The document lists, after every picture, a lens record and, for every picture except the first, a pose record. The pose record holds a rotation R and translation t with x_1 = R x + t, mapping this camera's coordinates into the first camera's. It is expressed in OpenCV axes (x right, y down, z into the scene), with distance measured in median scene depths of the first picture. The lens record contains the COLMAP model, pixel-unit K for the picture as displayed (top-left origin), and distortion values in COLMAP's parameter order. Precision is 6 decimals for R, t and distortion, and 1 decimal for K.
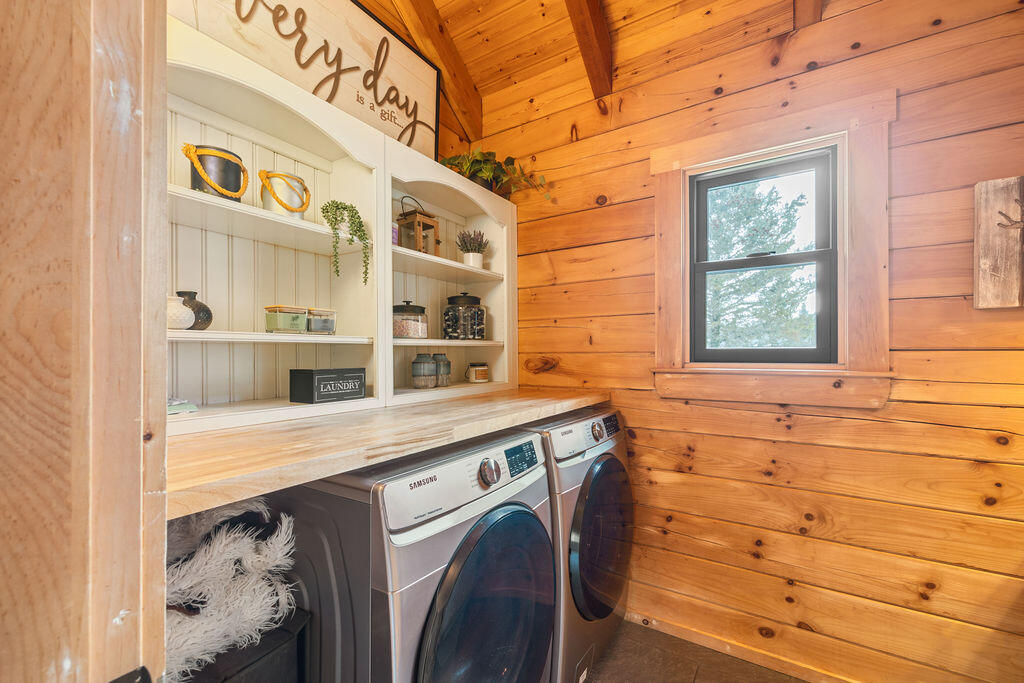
lens RADIAL K [[425.9, 0, 509.6], [0, 425.9, 350.2], [0, 0, 1]] dist [-0.002405, 0.001149]
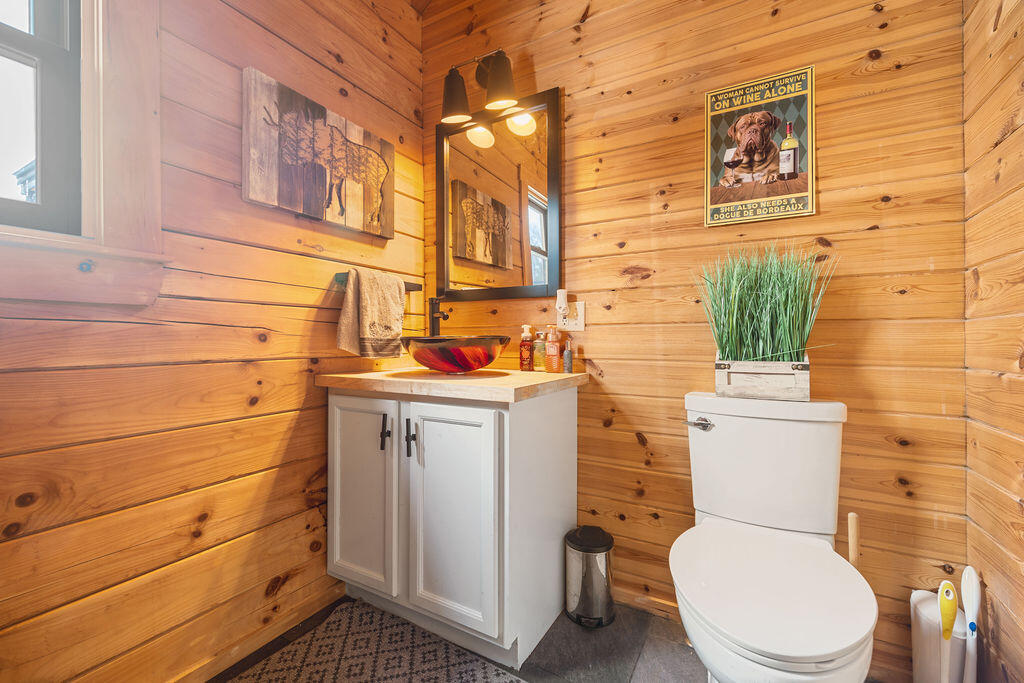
lens RADIAL K [[425.9, 0, 510.7], [0, 425.9, 338.1], [0, 0, 1]] dist [-0.002405, 0.001149]
pose [[-0.067833, 0.001961, 0.997695, 0.115896], [-0.010984, 0.999936, -0.002712, 0.198156], [-0.997636, -0.011143, -0.067807, 0.460028]]
